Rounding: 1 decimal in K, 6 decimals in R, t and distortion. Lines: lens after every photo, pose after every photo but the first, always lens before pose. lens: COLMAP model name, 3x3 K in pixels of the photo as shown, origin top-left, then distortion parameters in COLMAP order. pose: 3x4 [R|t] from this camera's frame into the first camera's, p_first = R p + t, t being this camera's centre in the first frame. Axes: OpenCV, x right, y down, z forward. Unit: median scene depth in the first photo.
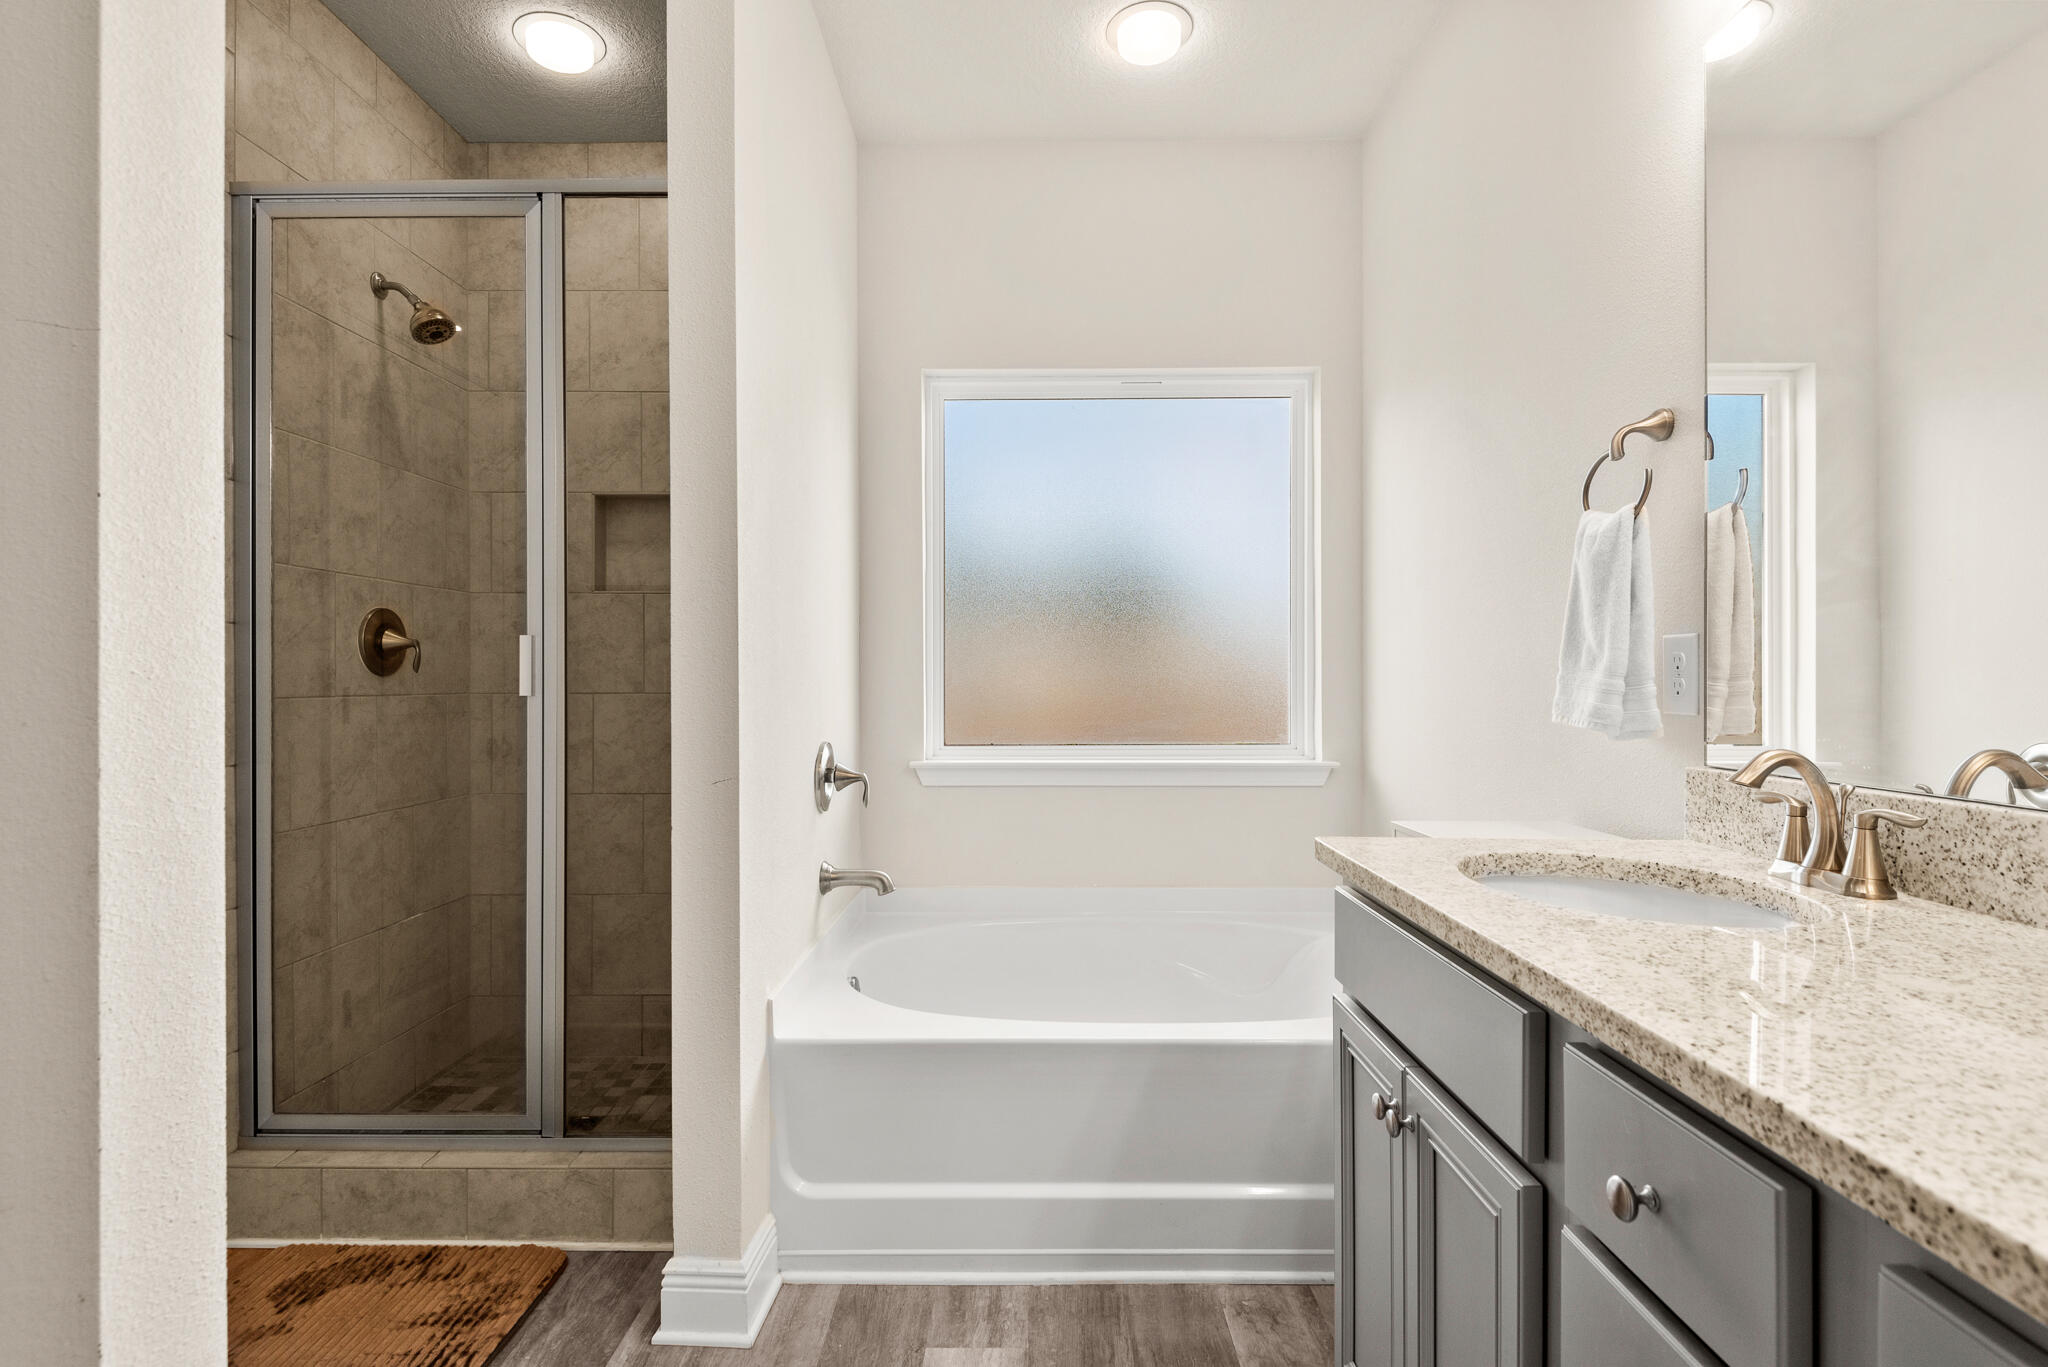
lens RADIAL K [[988.0, 0, 1017.3], [0, 988.0, 684.5], [0, 0, 1]] dist [-0.005315, -0.003845]
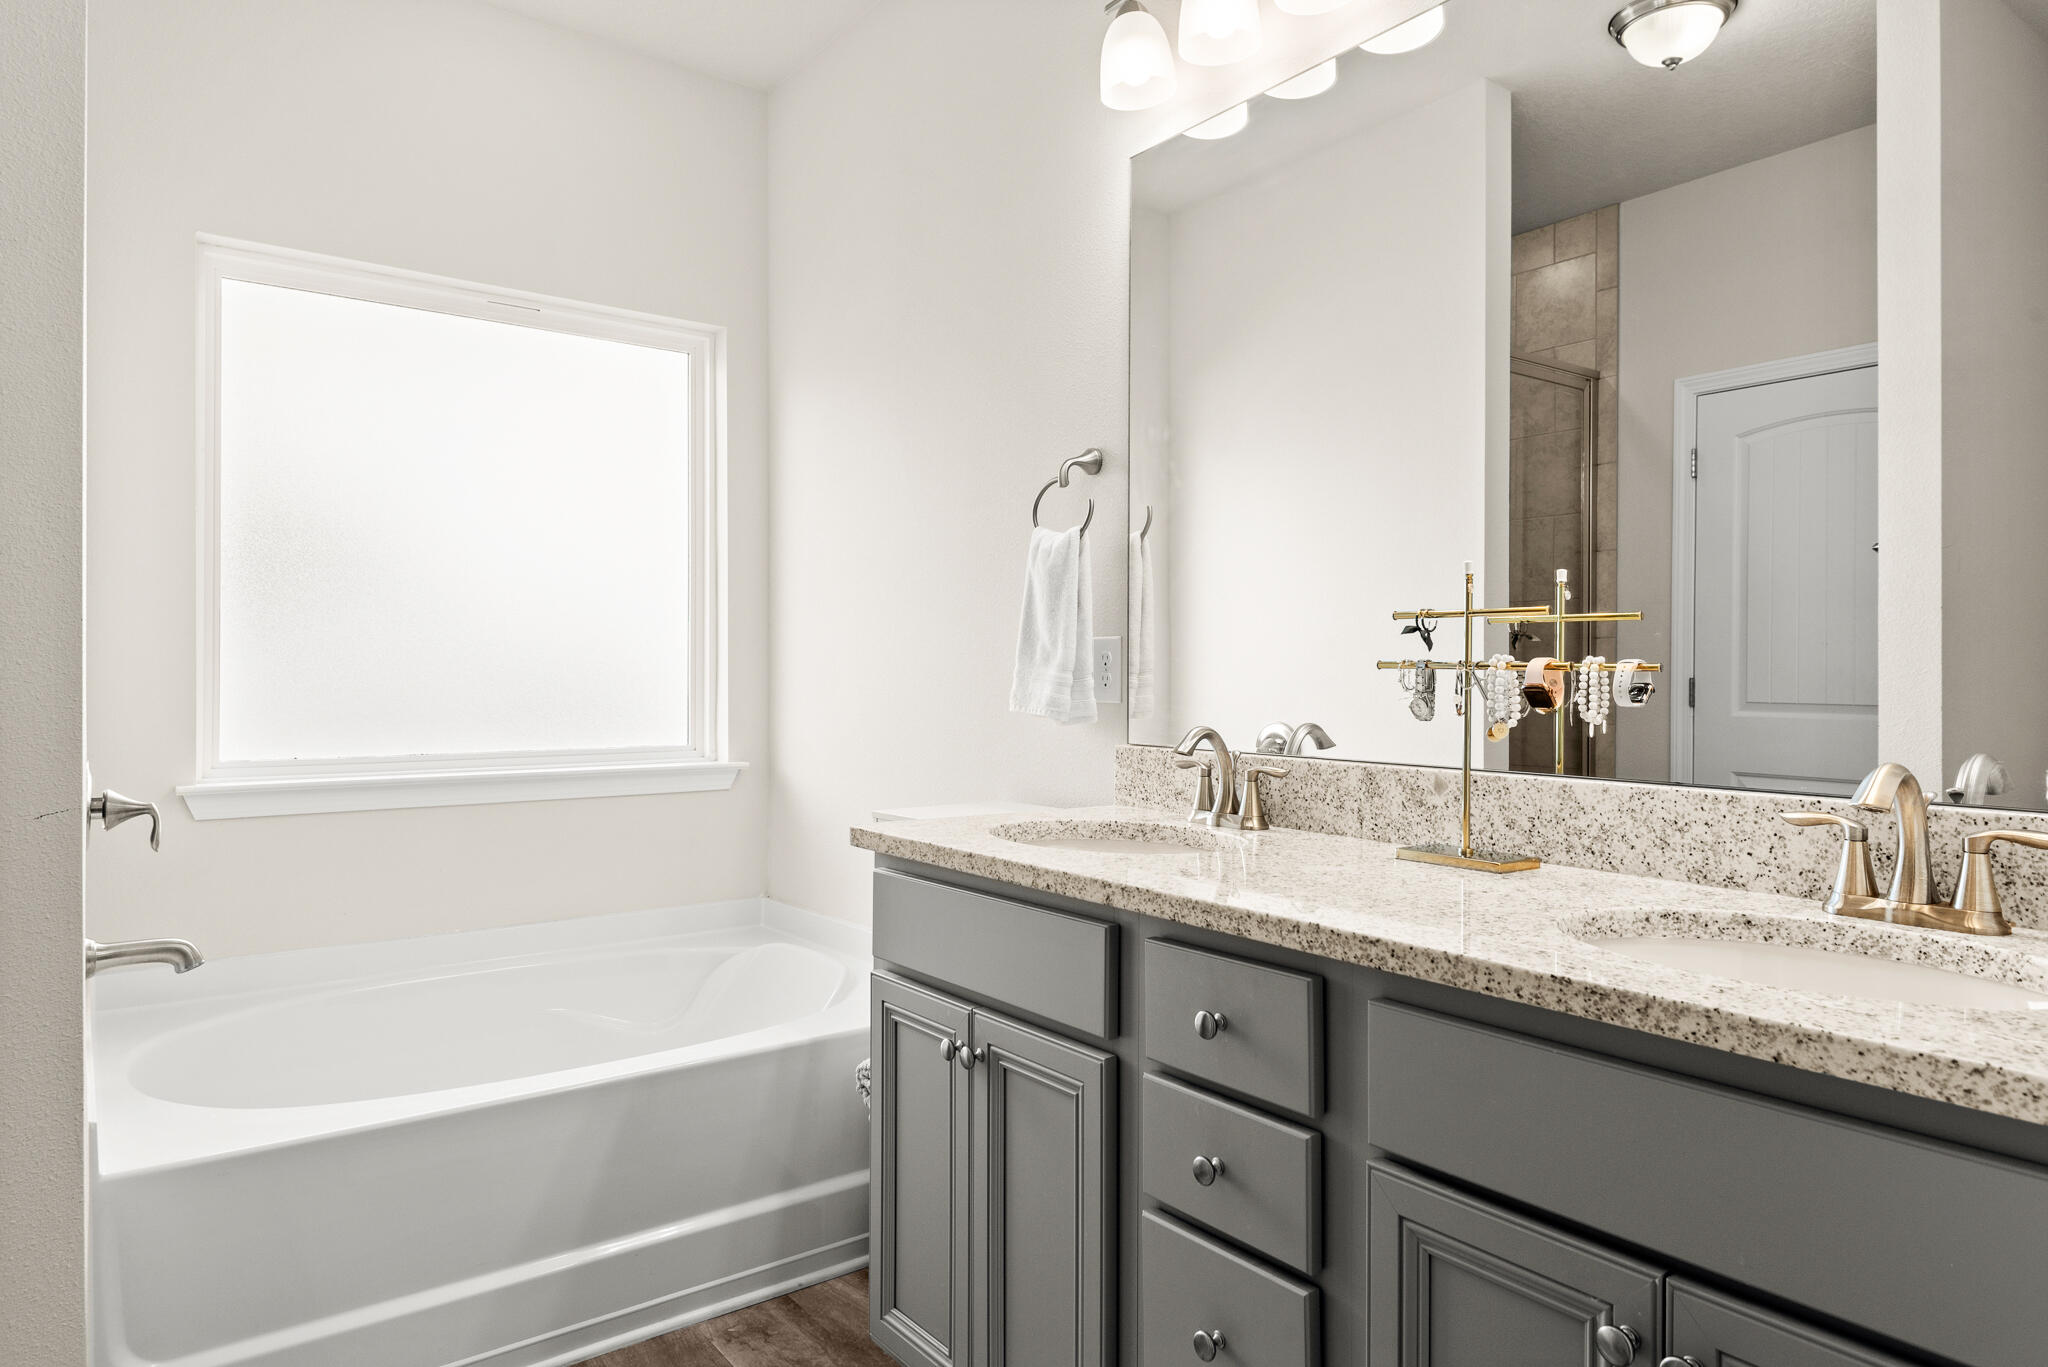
lens RADIAL K [[1243.7, 0, 1024.8], [0, 1243.7, 679.7], [0, 0, 1]] dist [-0.001763, -0.000768]
pose [[0.785574, 0.000718, 0.618767, -0.432951], [-0.001303, 0.999999, 0.000494, 0.001692], [-0.618766, -0.001194, 0.785574, -0.171315]]
